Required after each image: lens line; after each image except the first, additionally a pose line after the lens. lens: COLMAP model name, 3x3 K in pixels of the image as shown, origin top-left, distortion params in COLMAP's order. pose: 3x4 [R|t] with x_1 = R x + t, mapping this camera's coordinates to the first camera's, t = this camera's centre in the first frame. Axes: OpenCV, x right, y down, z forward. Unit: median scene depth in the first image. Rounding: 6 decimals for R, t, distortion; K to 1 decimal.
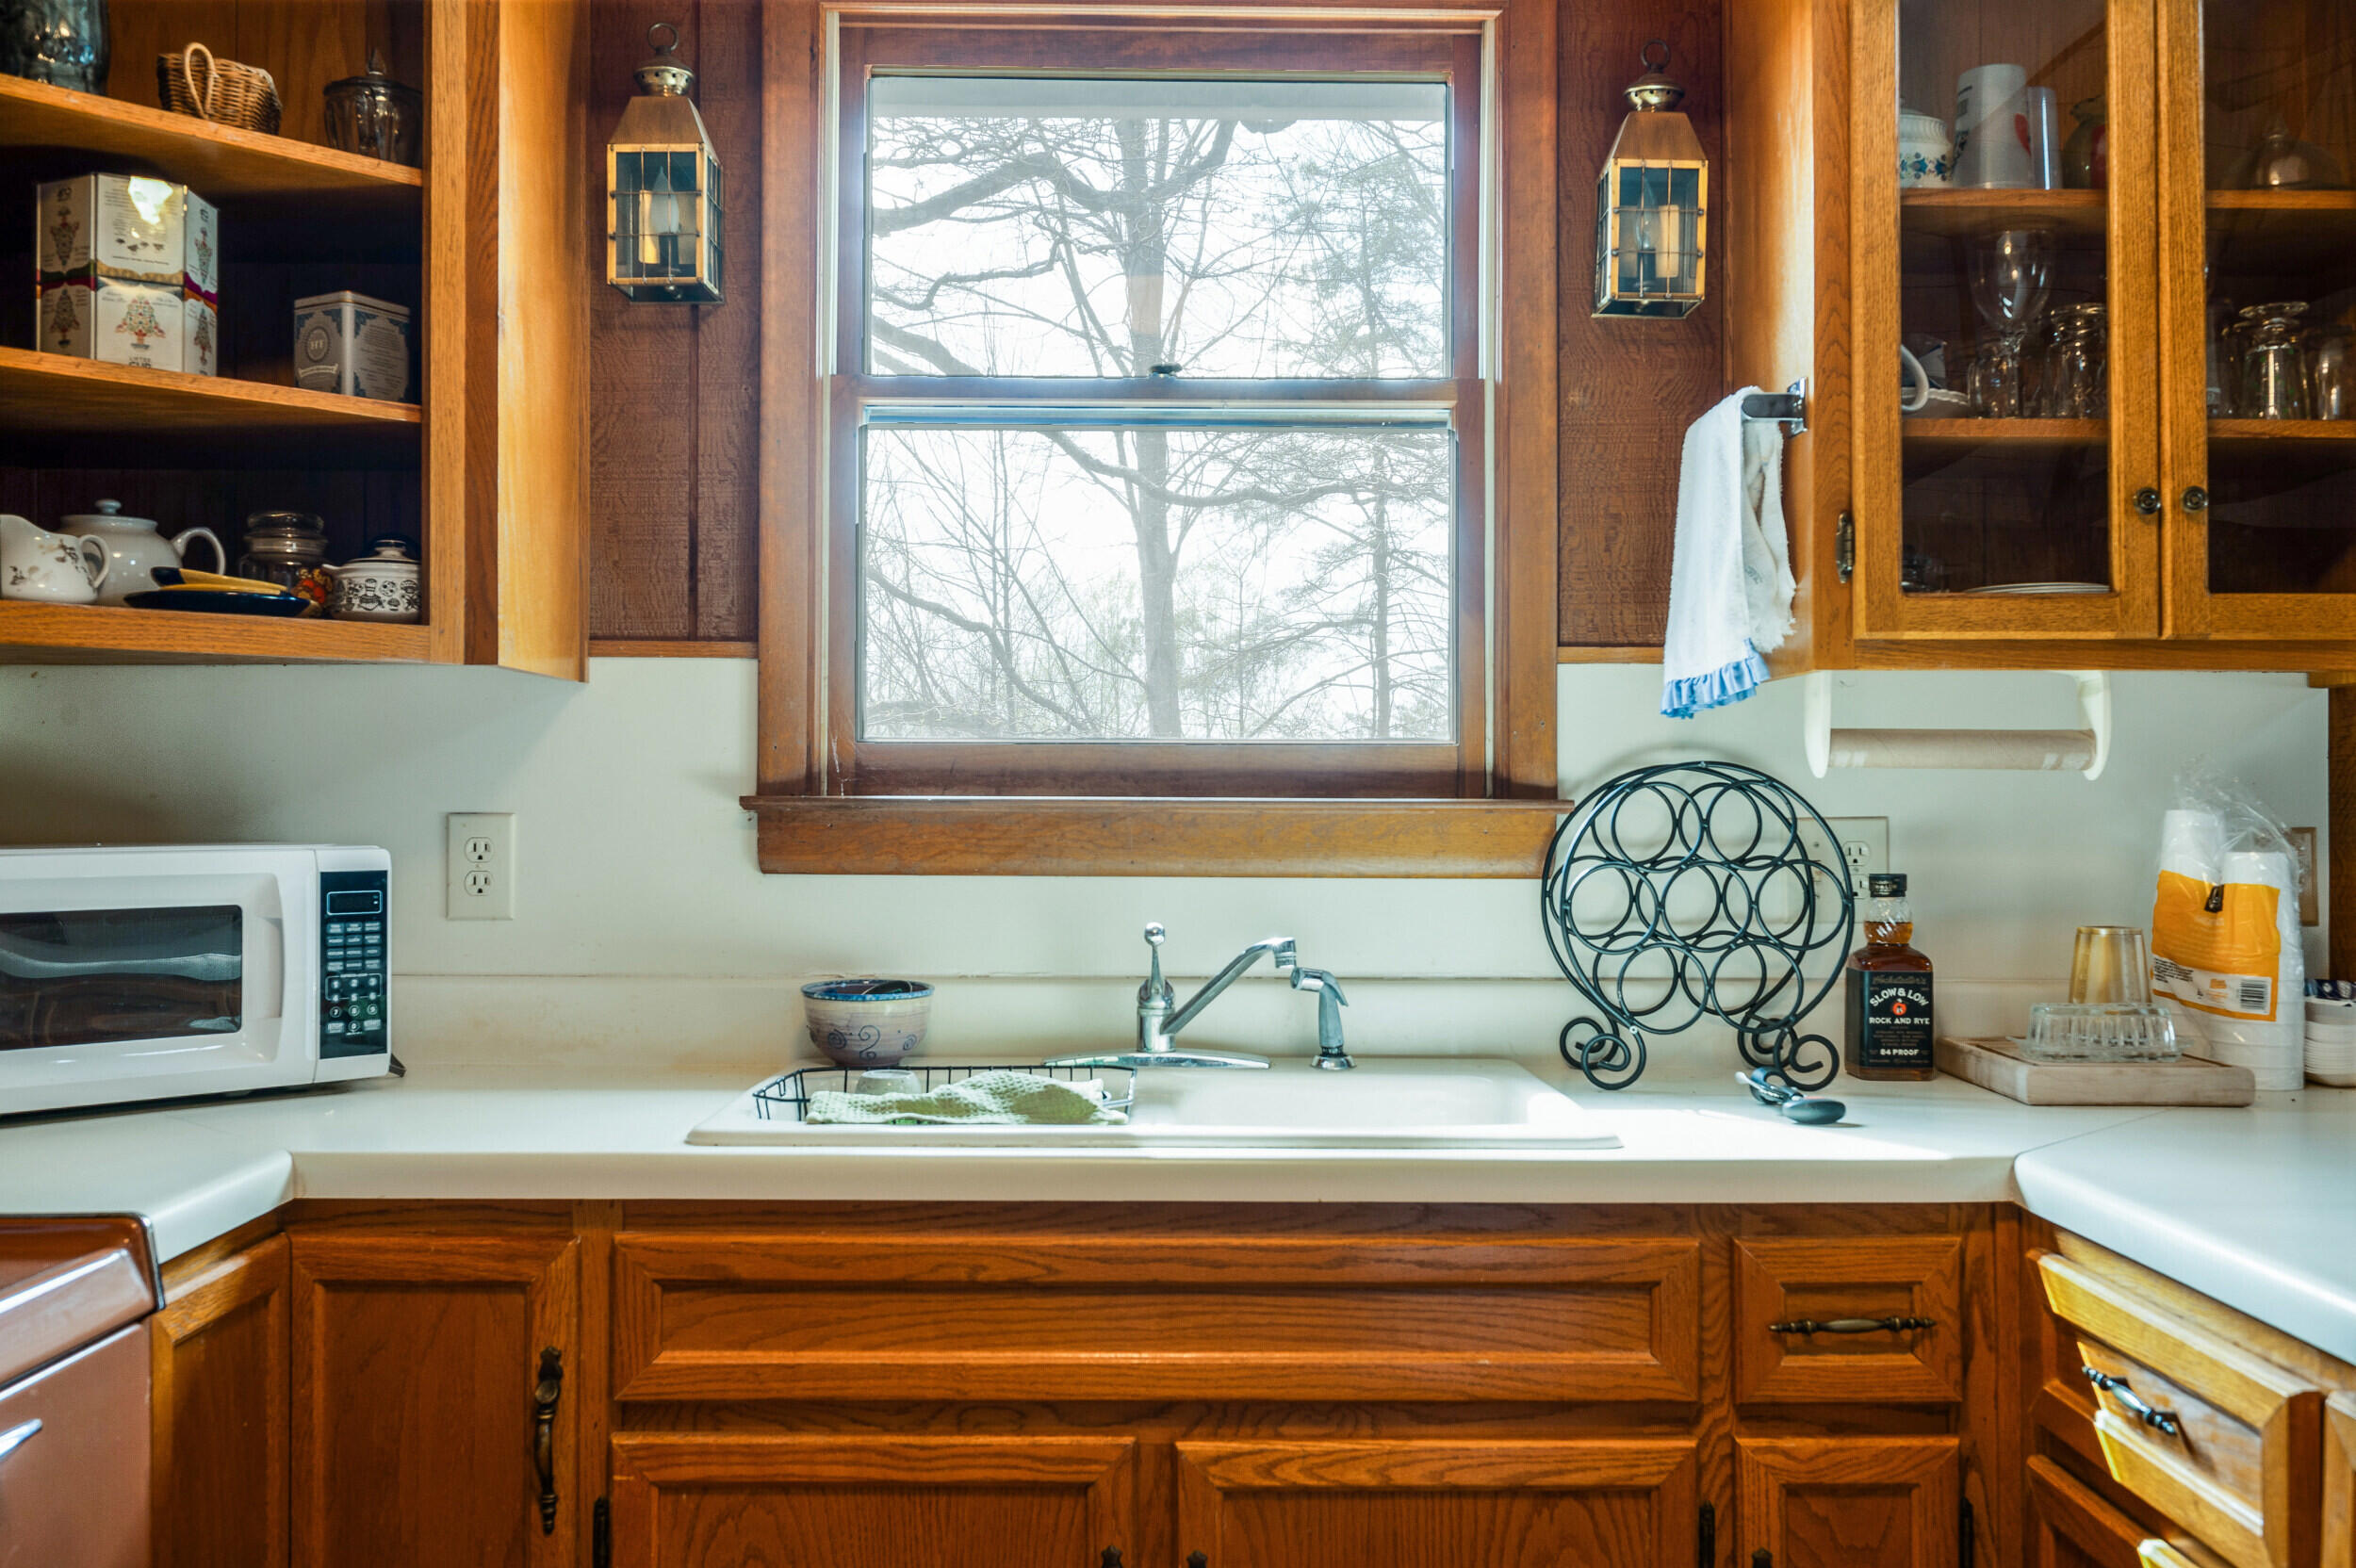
lens RADIAL K [[2047.8, 0, 1168.3], [0, 2047.8, 781.0], [0, 0, 1]] dist [0.003556, 0.009685]
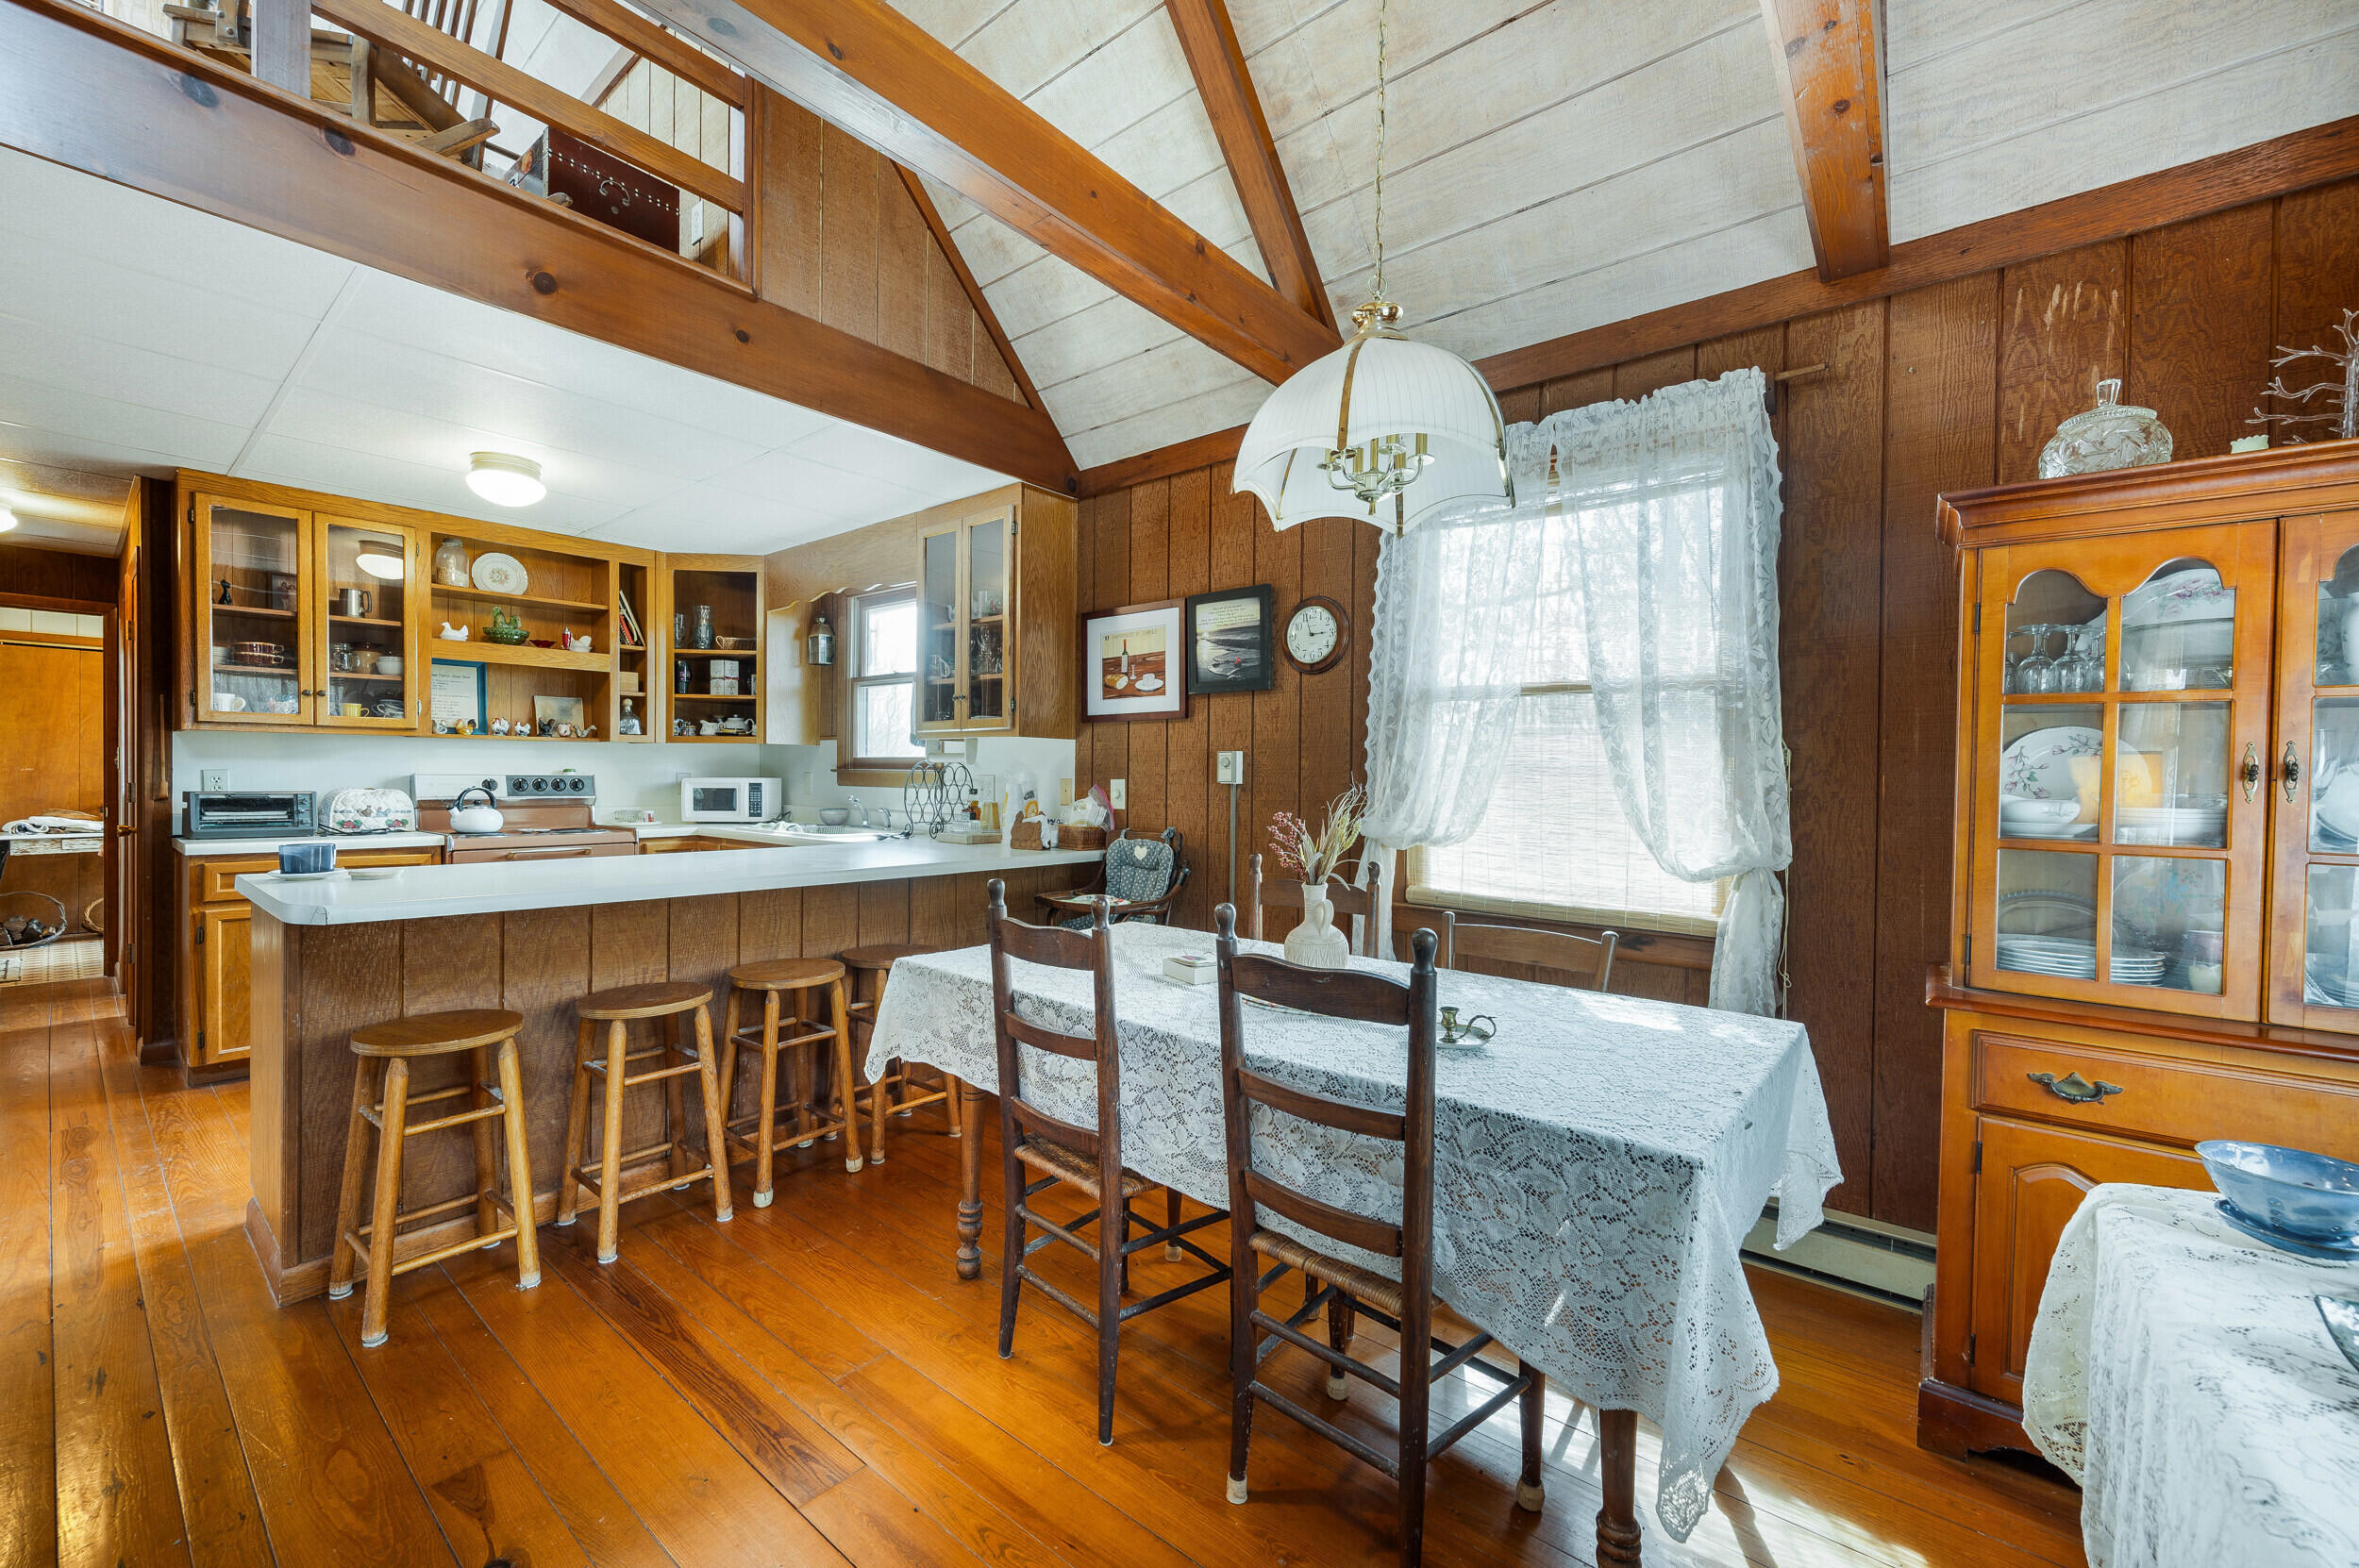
lens RADIAL K [[931.5, 0, 1183.6], [0, 931.5, 789.6], [0, 0, 1]] dist [0.002121, 0.000275]
pose [[0.770793, 0.013865, -0.636935, 1.978845], [-0.005001, 0.999864, 0.015714, 0.018489], [0.637067, -0.008927, 0.770757, -0.157239]]
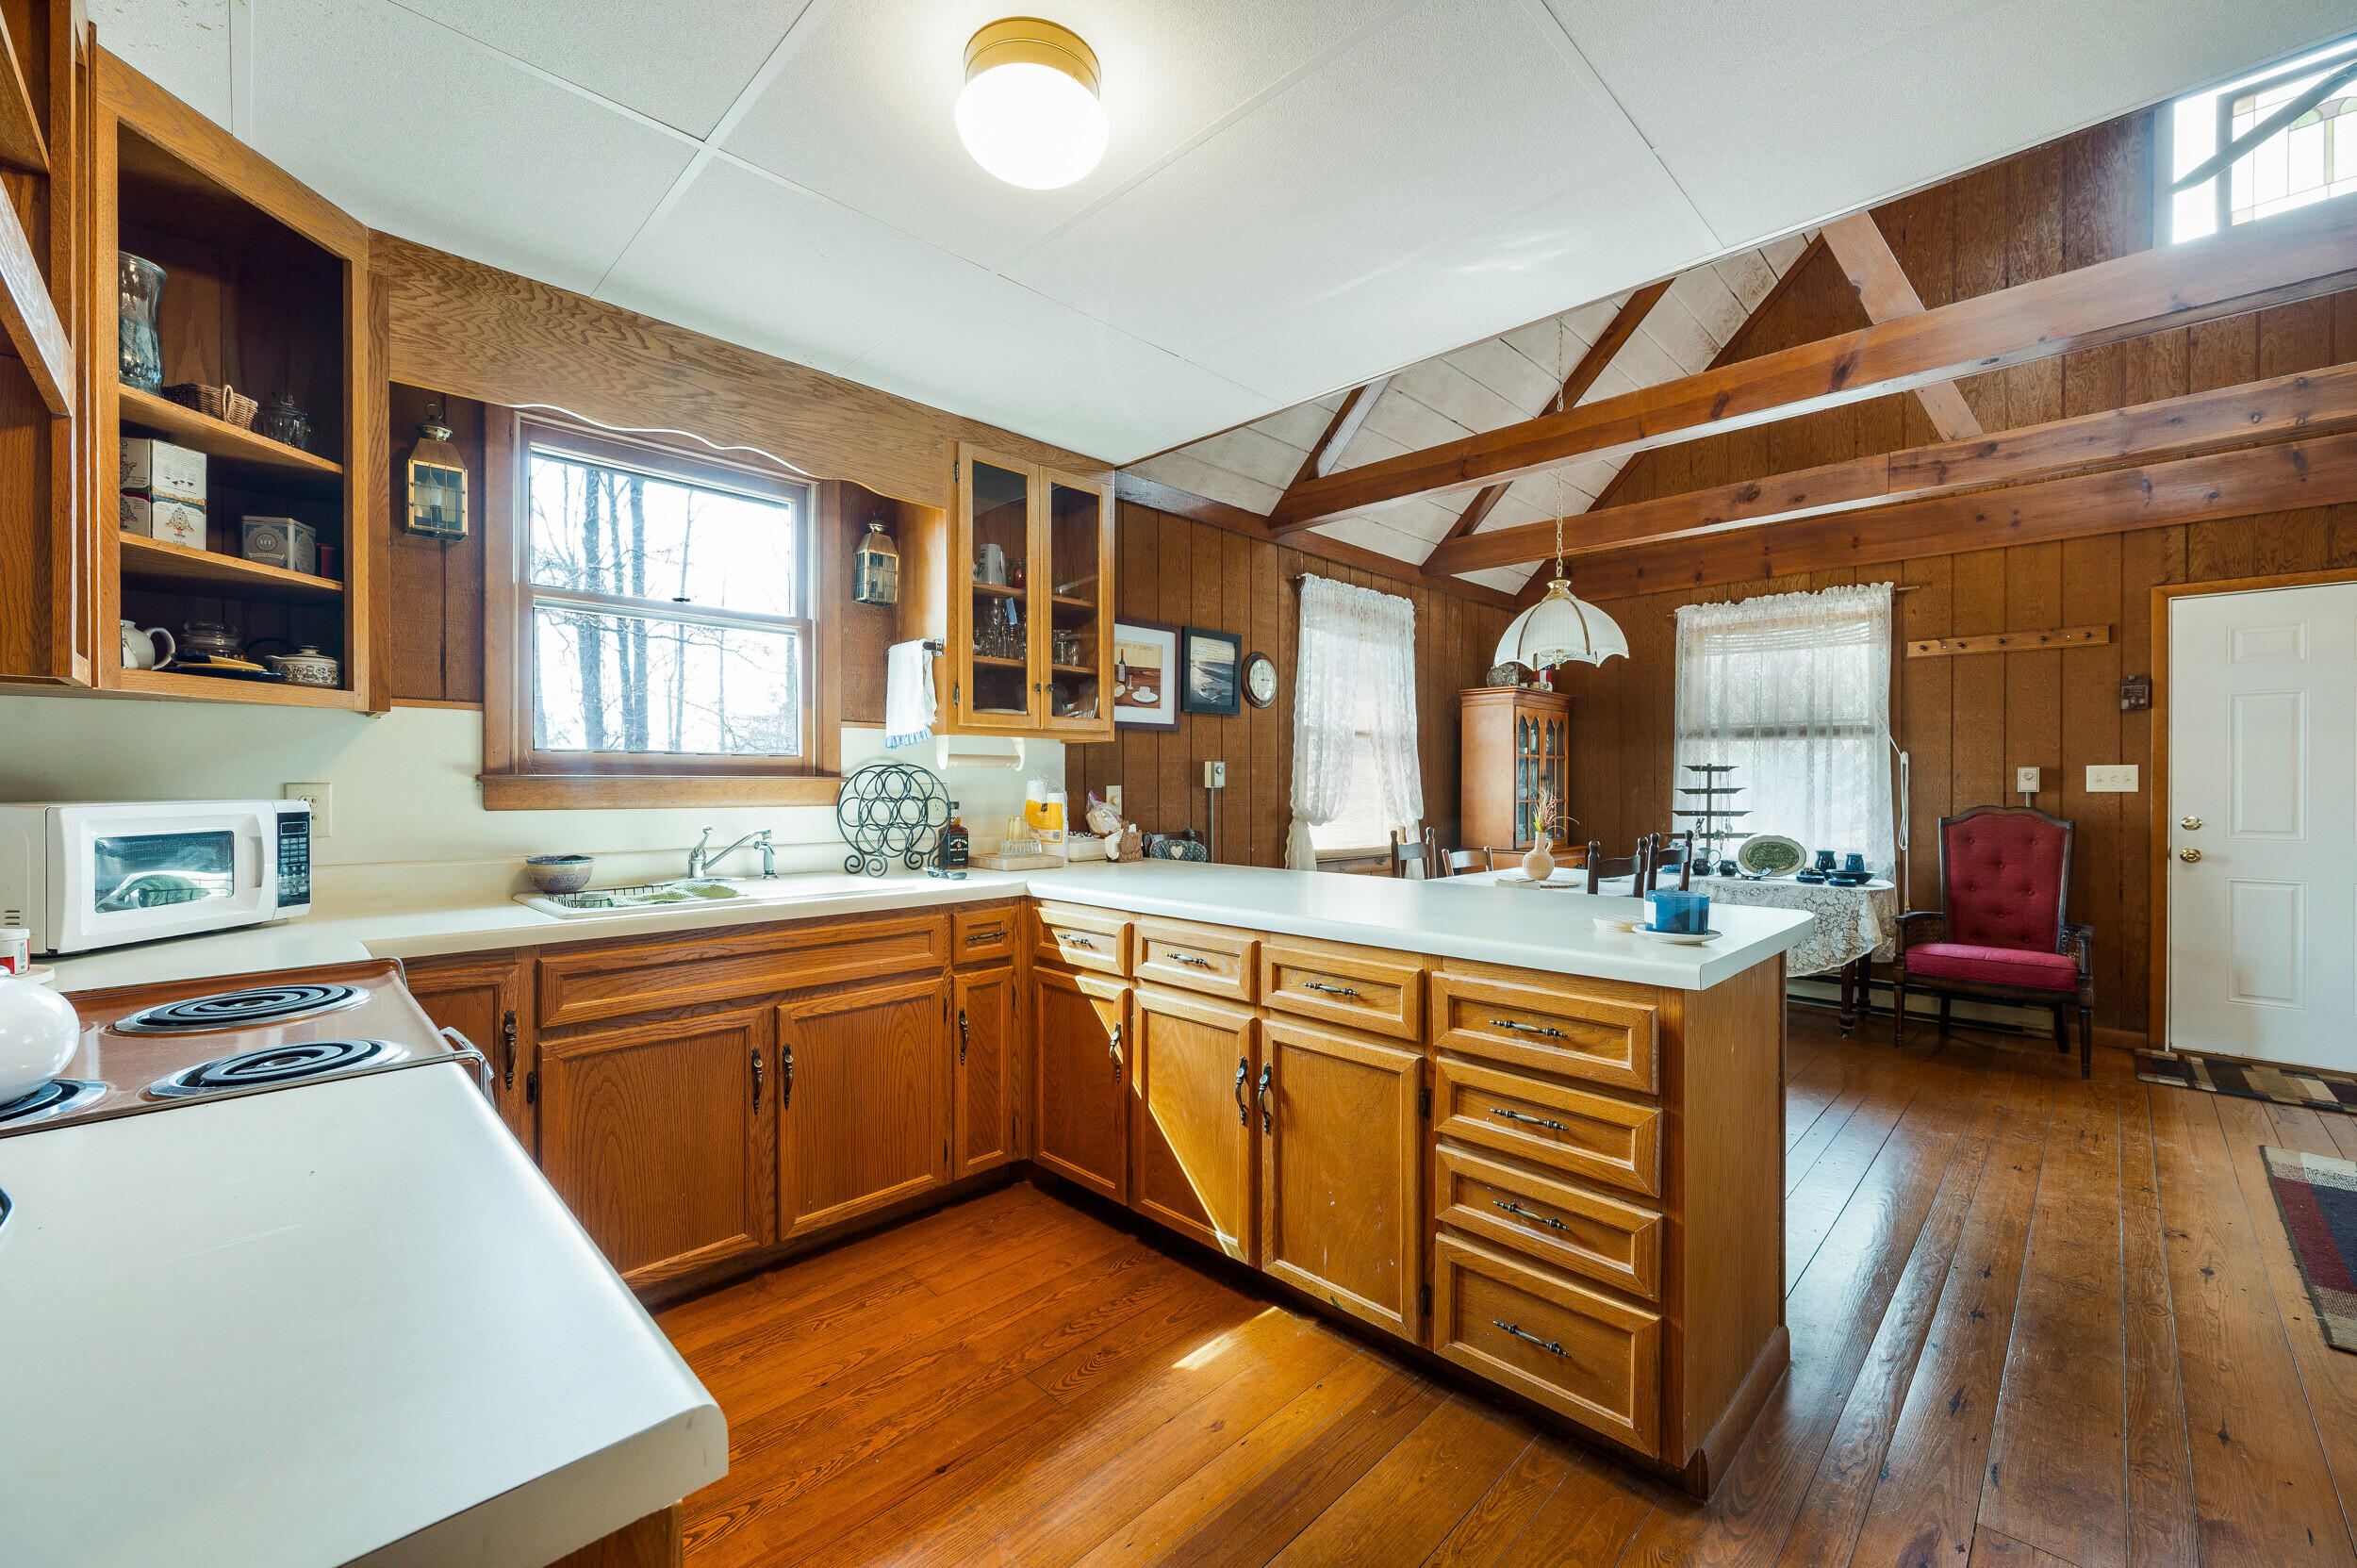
lens RADIAL K [[930.8, 0, 1190.5], [0, 930.8, 781.4], [0, 0, 1]] dist [0.002121, 0.000275]
pose [[0.709229, -0.002469, 0.704974, -0.401137], [-0.006453, 0.999929, 0.009994, -0.000291], [-0.704949, -0.011637, 0.709162, -0.239813]]
